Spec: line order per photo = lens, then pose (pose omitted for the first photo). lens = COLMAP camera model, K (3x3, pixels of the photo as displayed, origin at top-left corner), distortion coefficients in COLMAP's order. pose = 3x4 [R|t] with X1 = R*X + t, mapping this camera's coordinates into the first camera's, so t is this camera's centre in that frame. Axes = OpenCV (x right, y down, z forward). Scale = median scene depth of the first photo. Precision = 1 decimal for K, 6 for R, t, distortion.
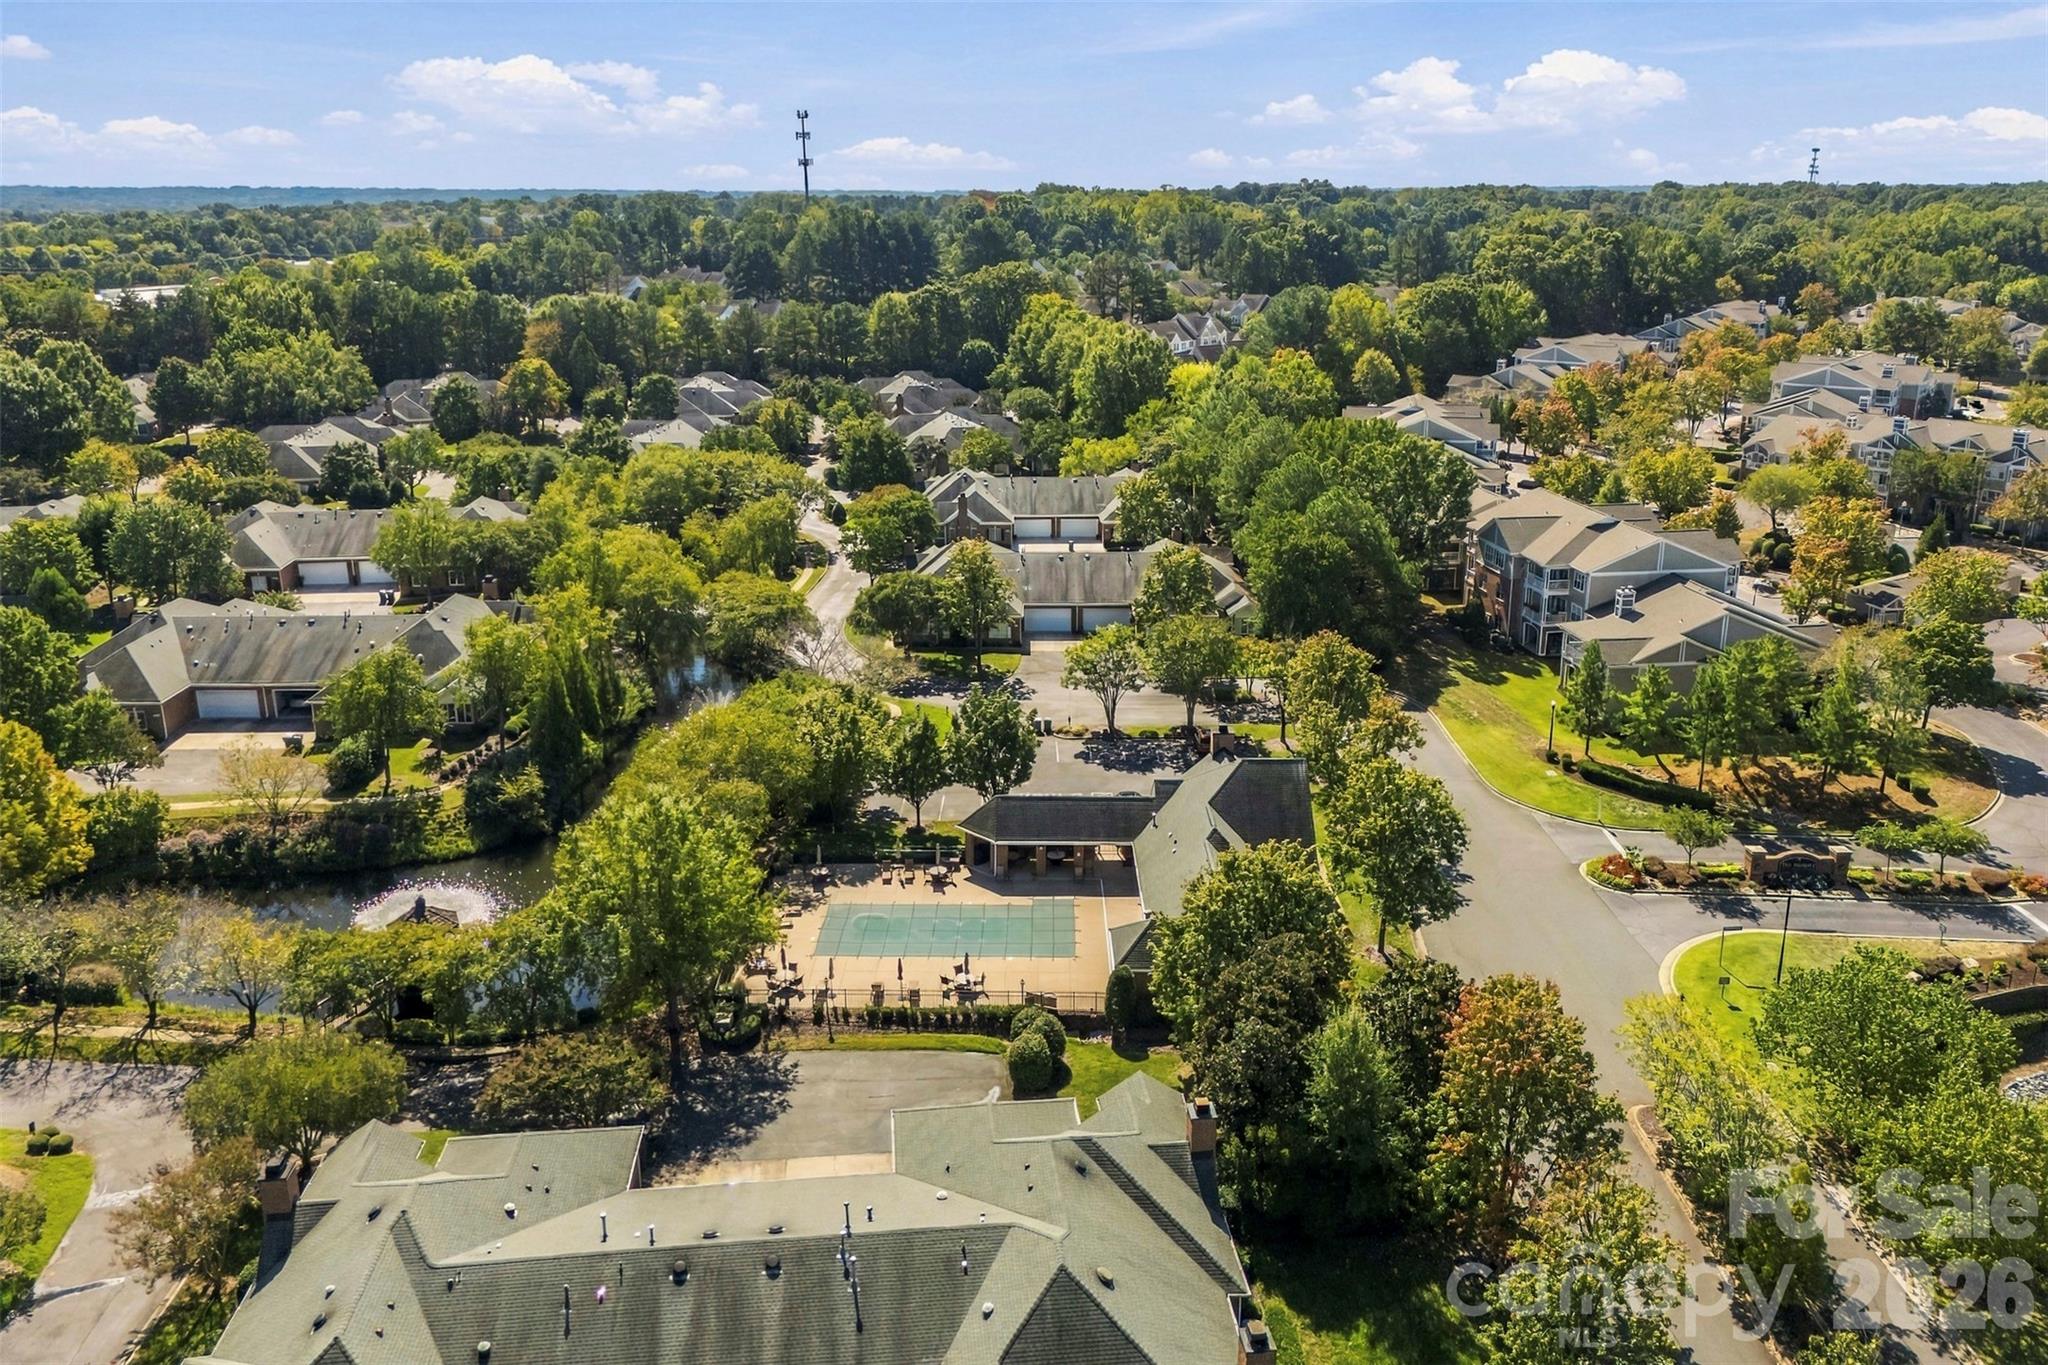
lens RADIAL K [[1478.0, 0, 1036.5], [0, 1478.0, 683.5], [0, 0, 1]] dist [0.093736, -0.099363]
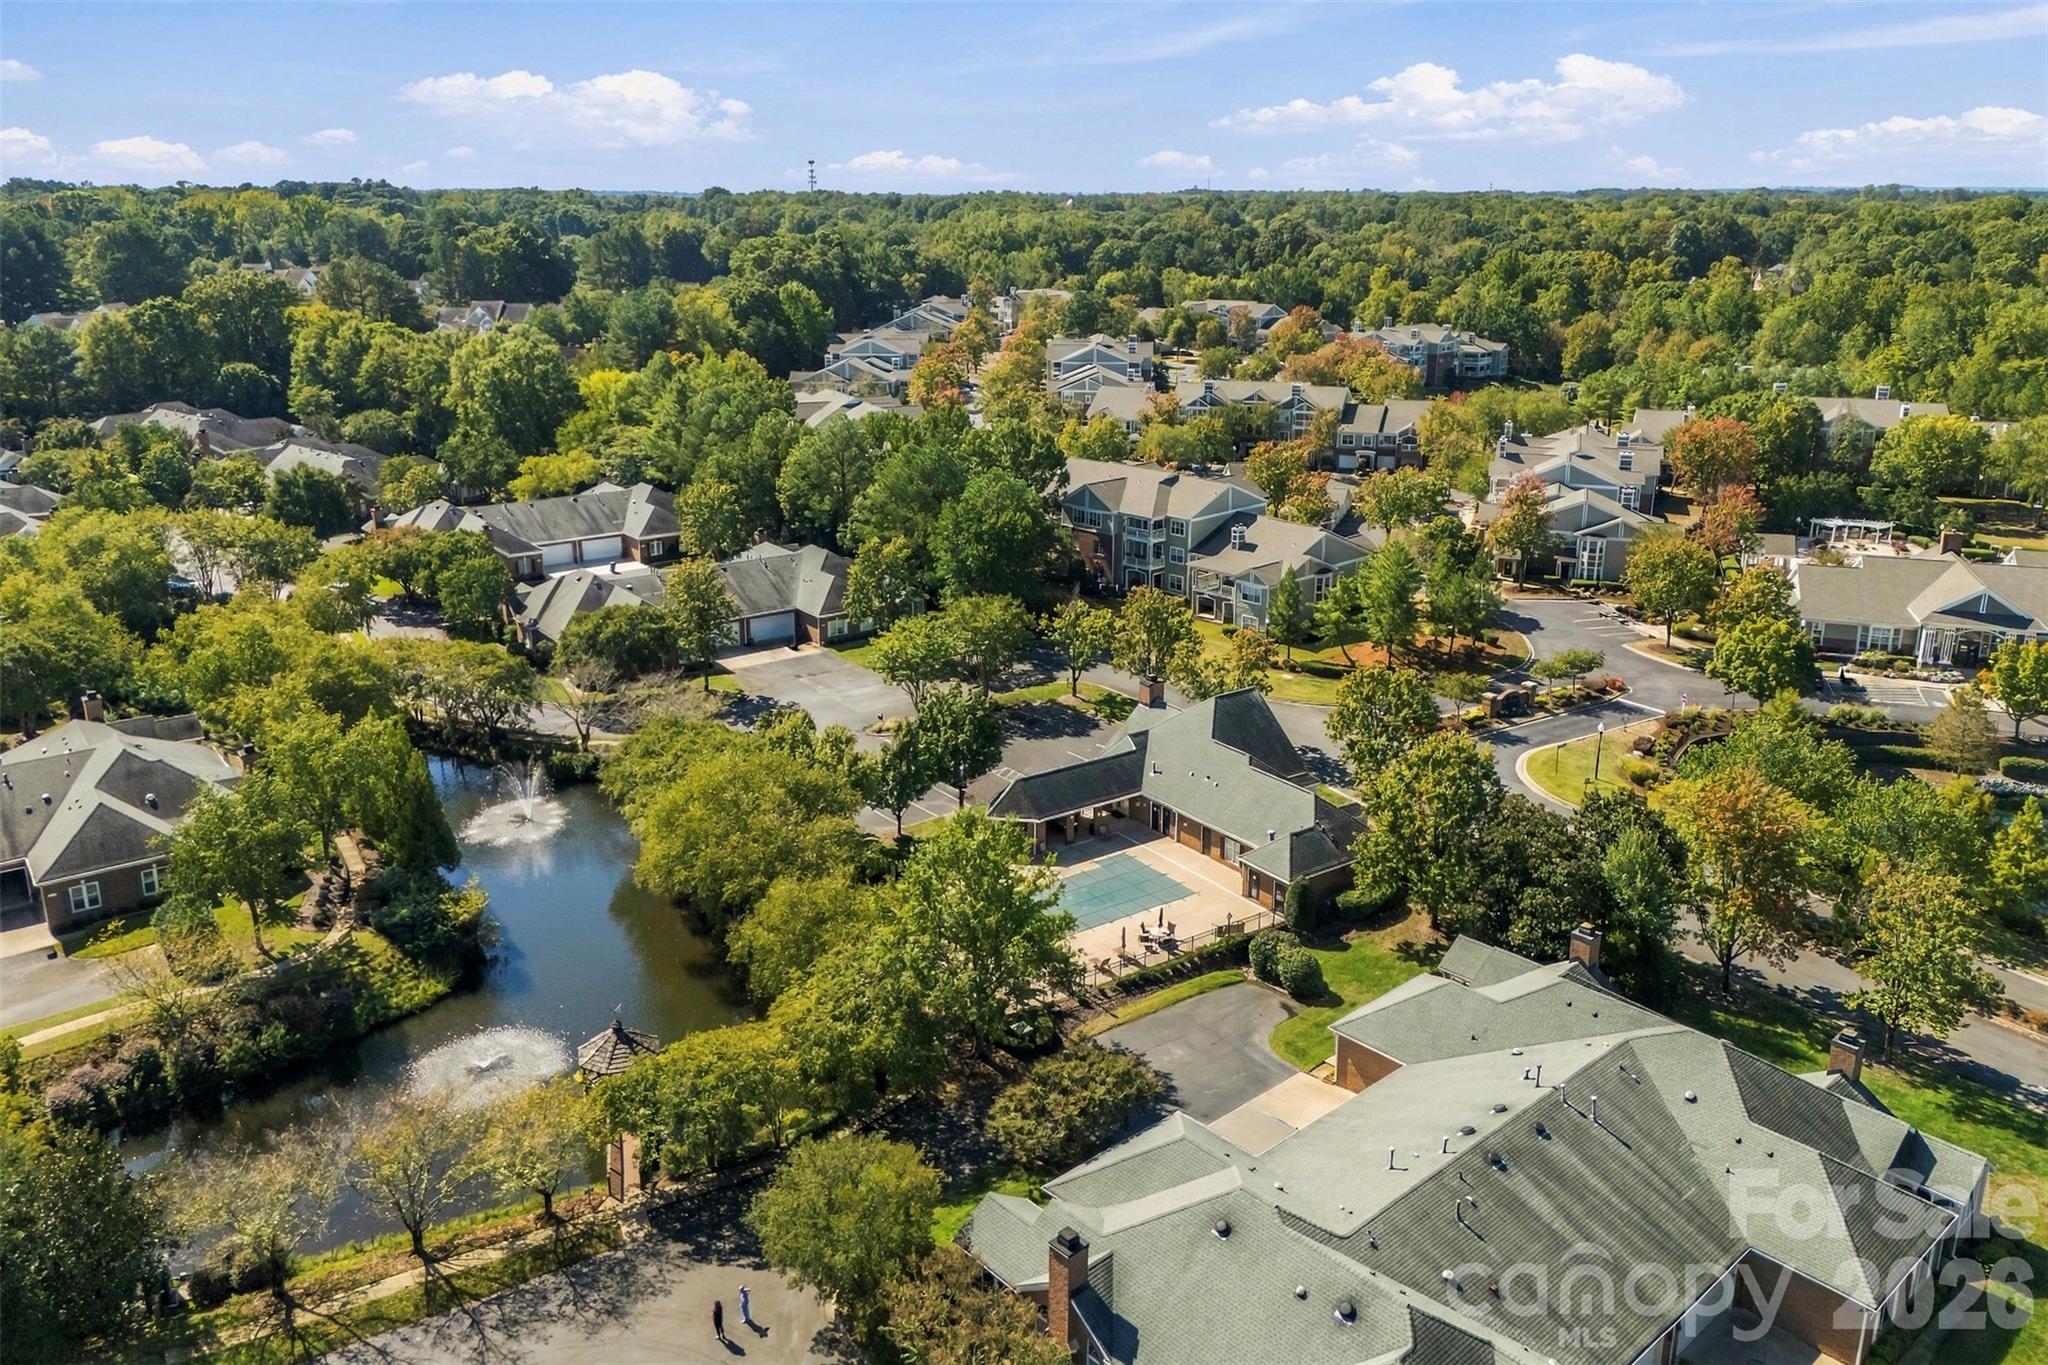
lens RADIAL K [[1478.0, 0, 1036.5], [0, 1478.0, 683.5], [0, 0, 1]] dist [0.093736, -0.099363]
pose [[0.820313, -0.182437, 0.542036, -0.648063], [0.182912, 0.981668, 0.053589, -0.049280], [-0.541876, 0.055184, 0.838645, 0.140038]]
